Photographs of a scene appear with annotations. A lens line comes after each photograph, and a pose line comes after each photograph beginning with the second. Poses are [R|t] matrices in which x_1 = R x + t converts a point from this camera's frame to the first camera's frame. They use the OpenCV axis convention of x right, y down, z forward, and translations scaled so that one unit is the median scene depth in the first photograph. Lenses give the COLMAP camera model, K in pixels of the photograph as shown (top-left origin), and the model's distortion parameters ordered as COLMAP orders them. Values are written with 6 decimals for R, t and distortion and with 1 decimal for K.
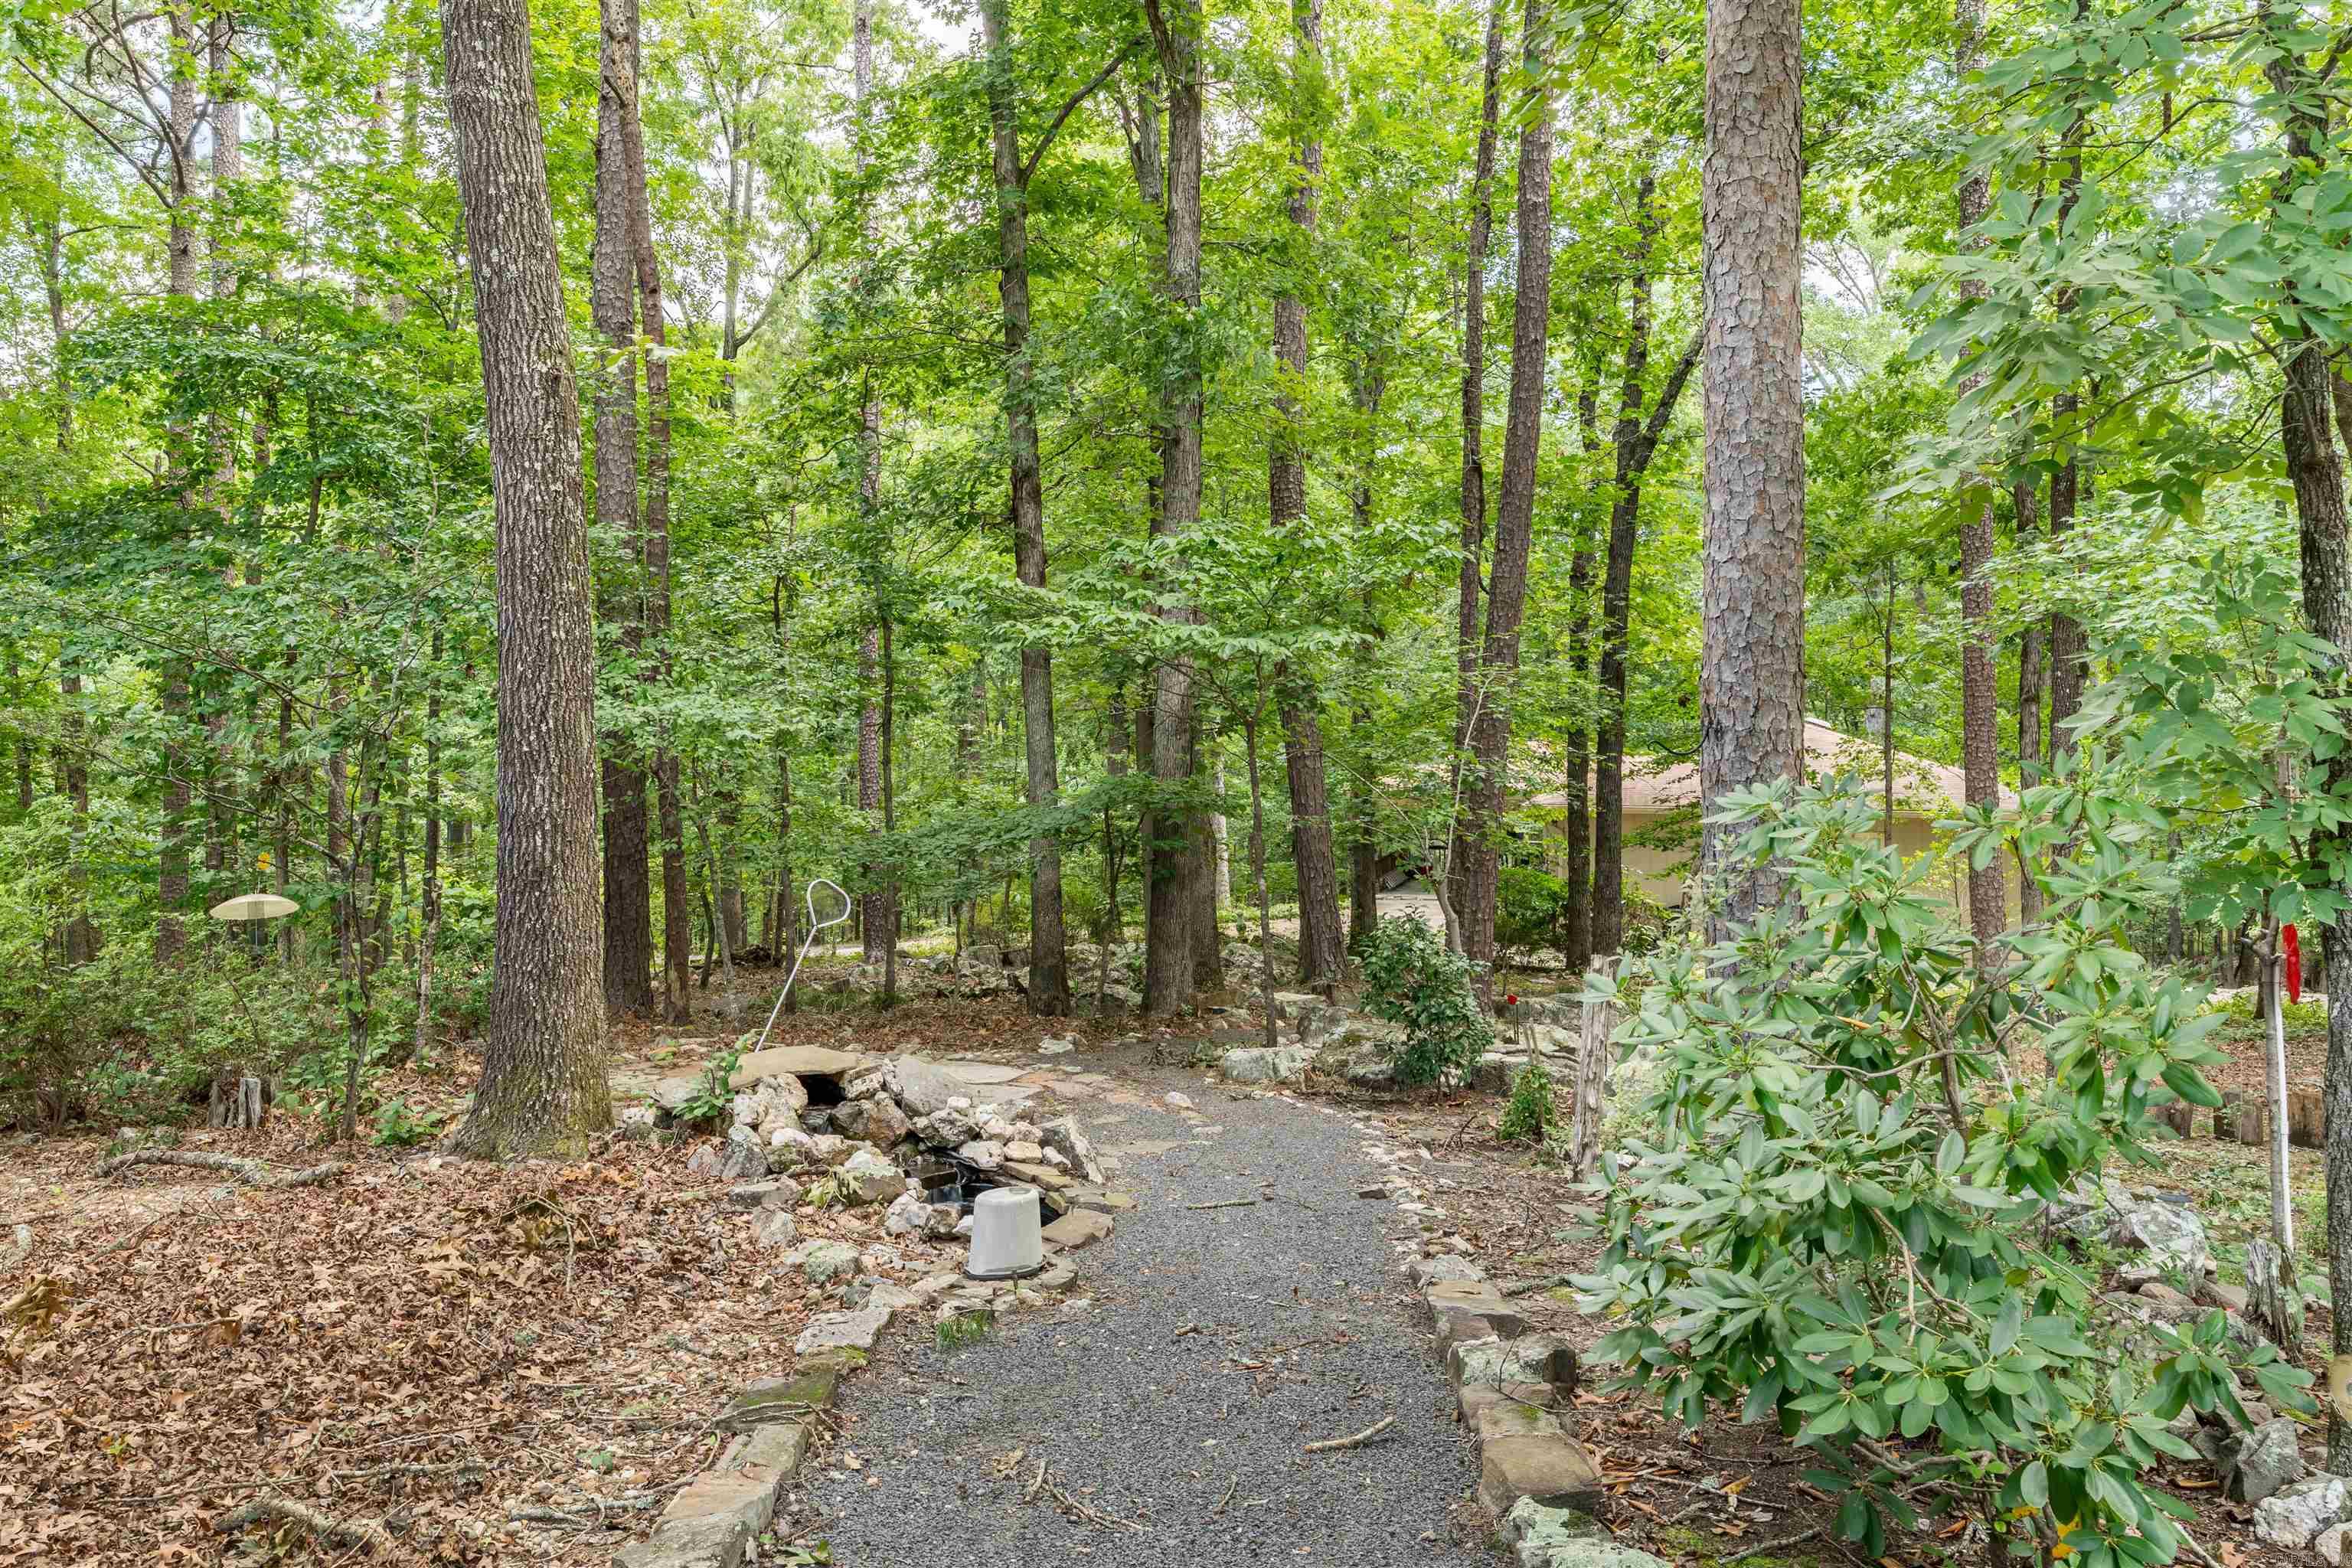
lens RADIAL K [[1843.8, 0, 1176.6], [0, 1843.8, 657.9], [0, 0, 1]] dist [0.003526, 0.000981]
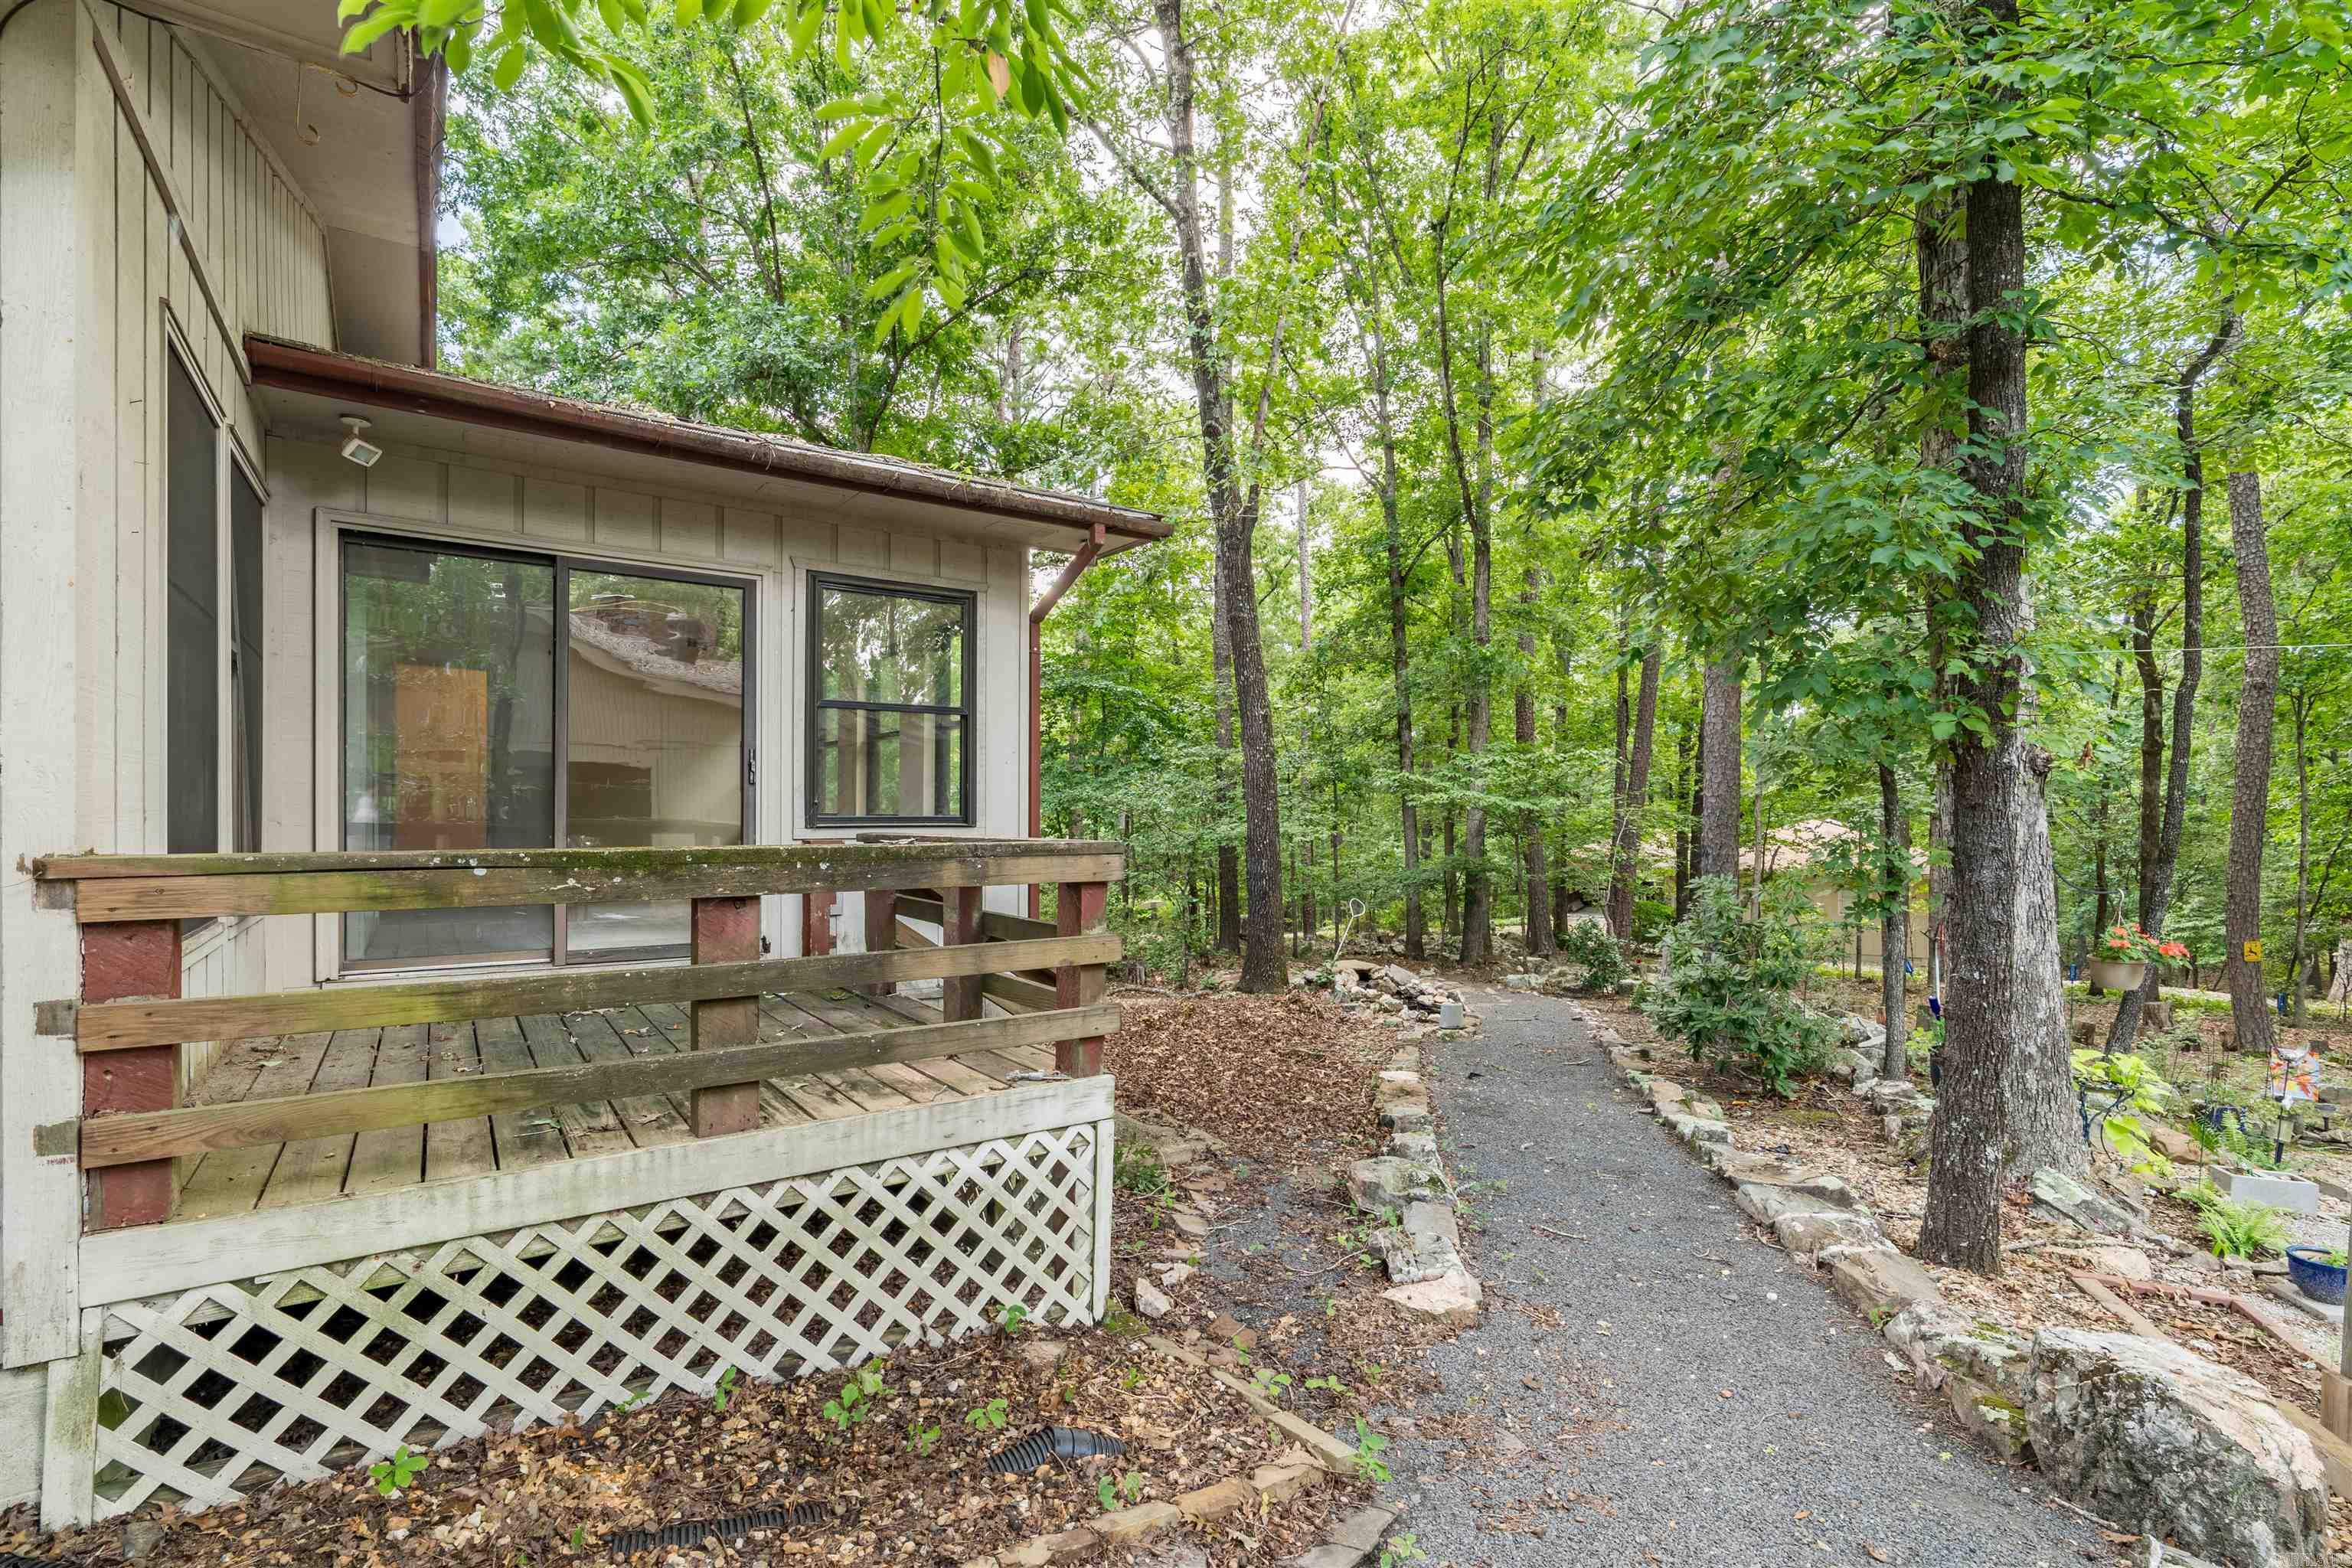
lens RADIAL K [[1088.8, 0, 1172.0], [0, 1088.8, 818.7], [0, 0, 1]] dist [-0.001568, -0.000052]
pose [[0.972575, 0.004149, -0.232551, -0.068321], [0.005992, 0.999062, 0.042882, -0.050079], [0.232511, -0.043100, 0.971638, -0.455102]]
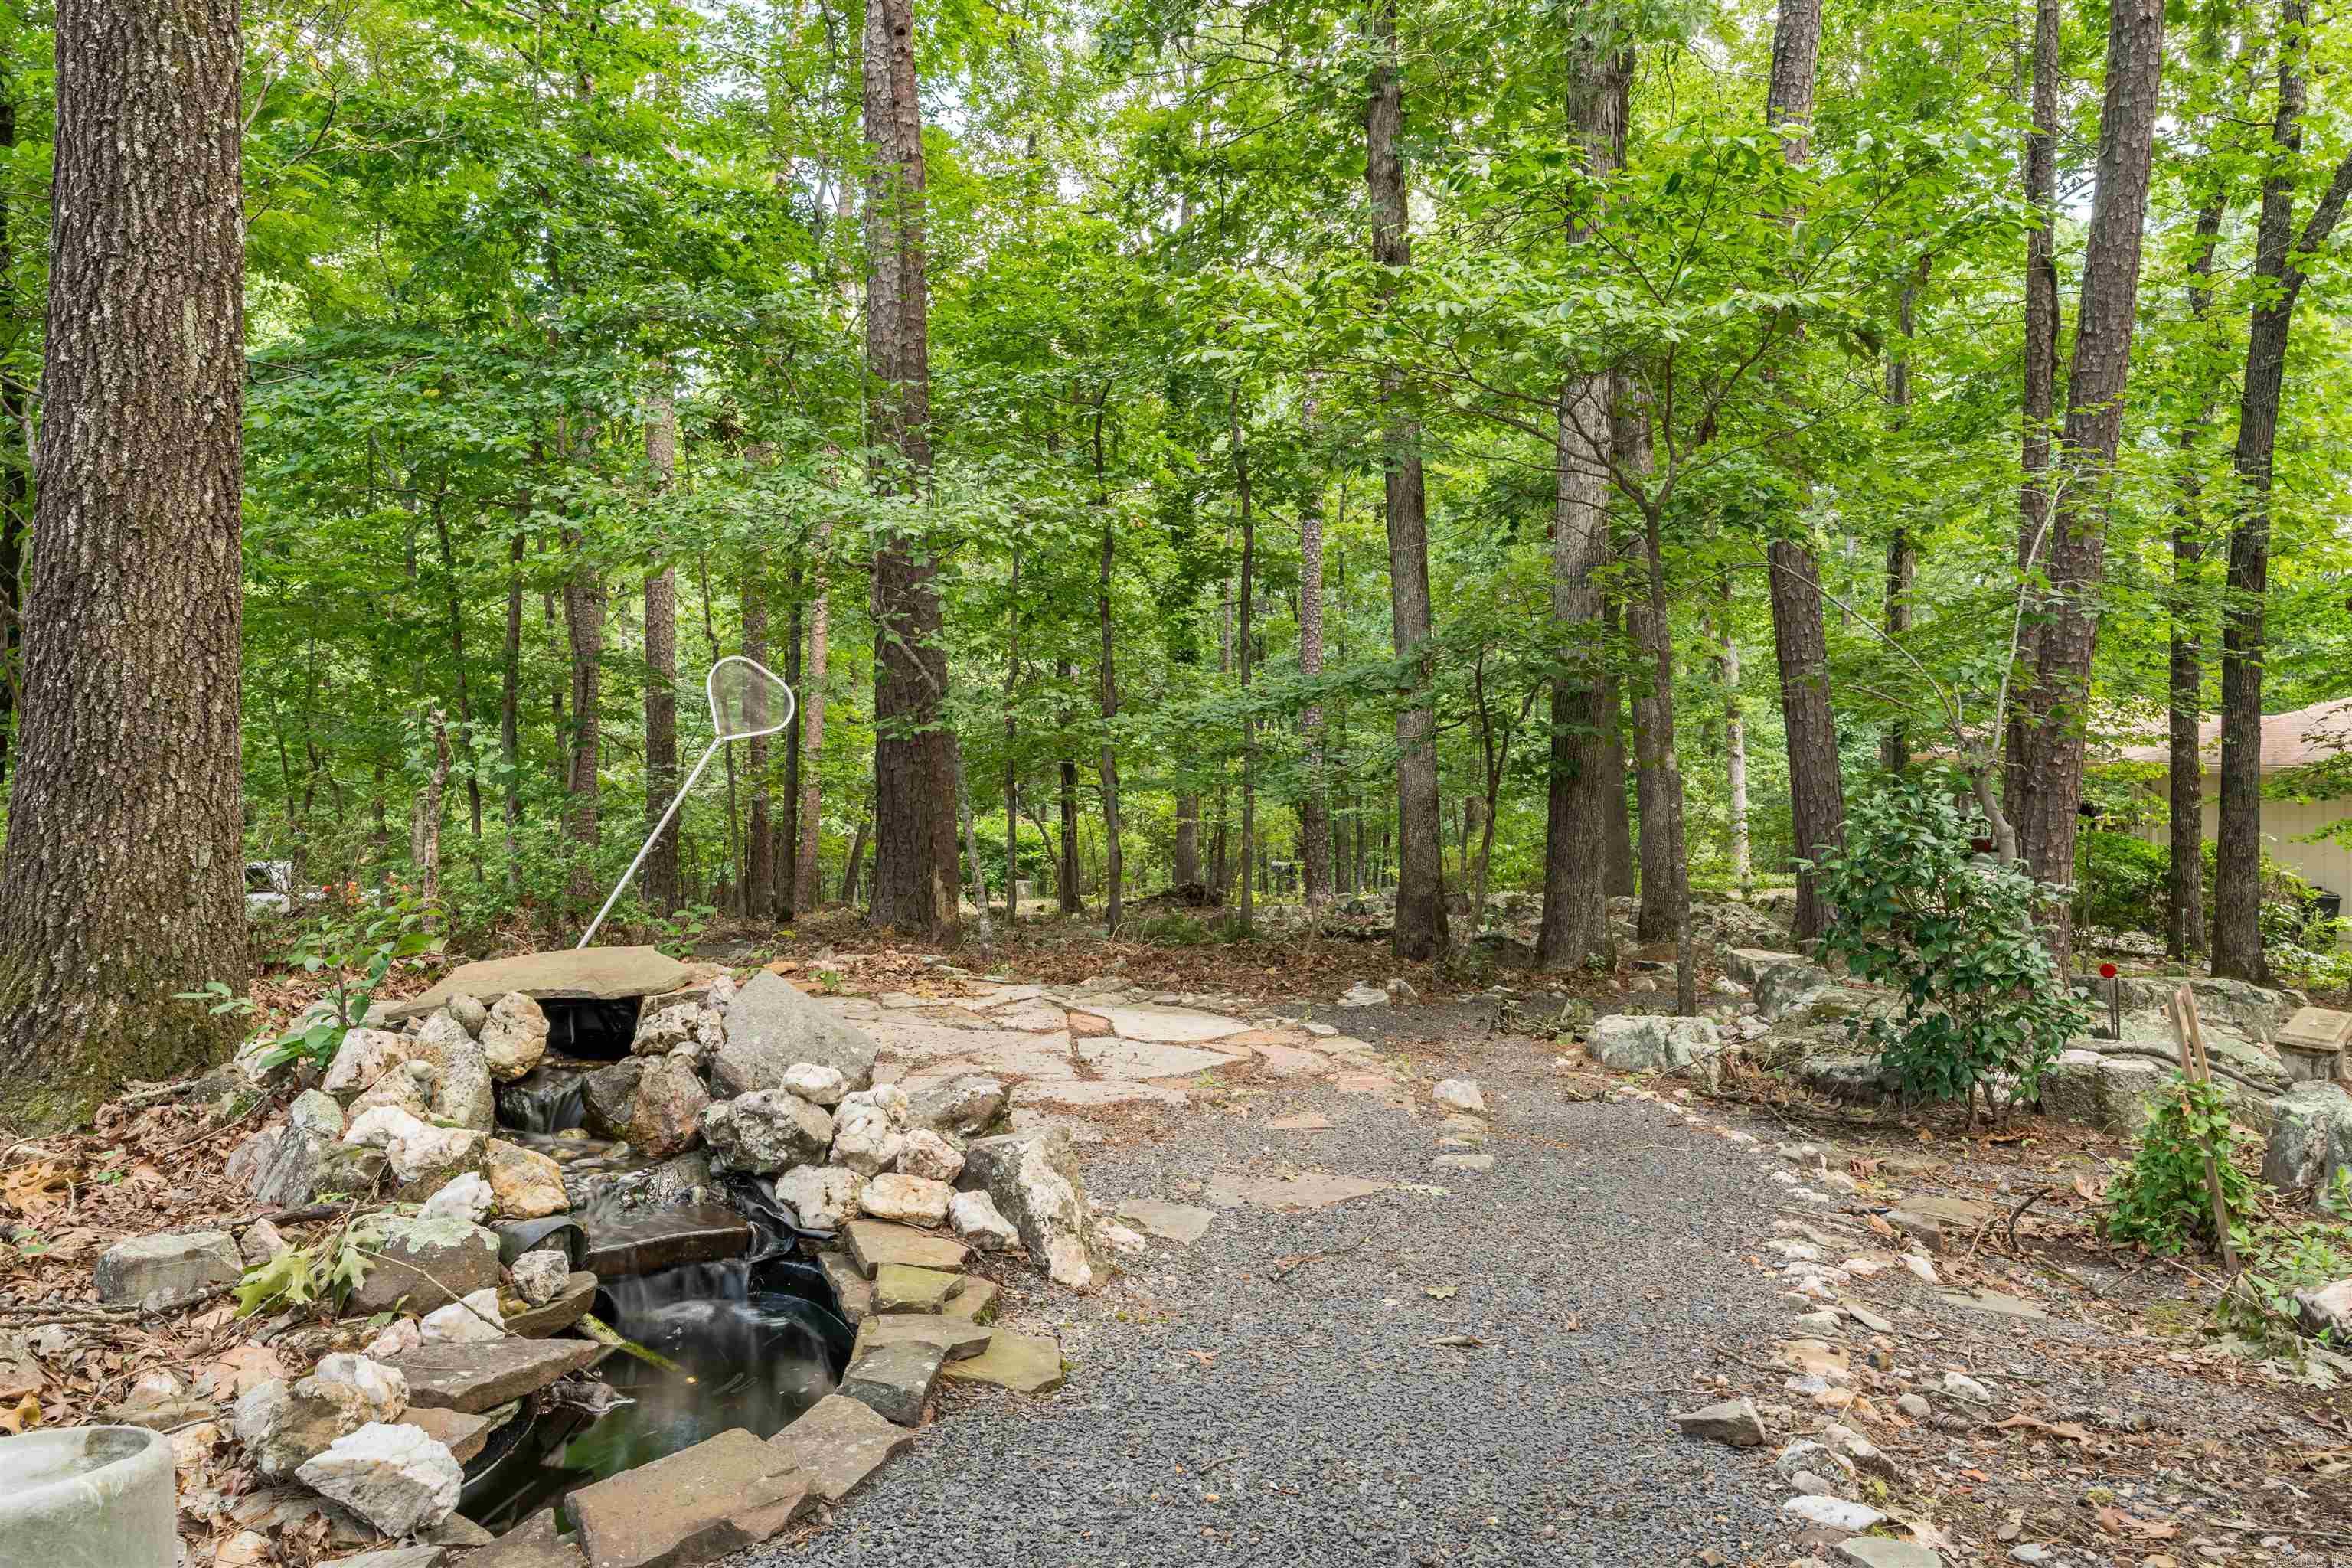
lens RADIAL K [[1619.7, 0, 1175.5], [0, 1619.7, 700.7], [0, 0, 1]] dist [0.002303, 0.003569]
pose [[0.946054, 0.000342, -0.324008, 0.073521], [0.006630, 0.999770, 0.020412, 0.099568], [0.323940, -0.021459, 0.945834, 0.463881]]
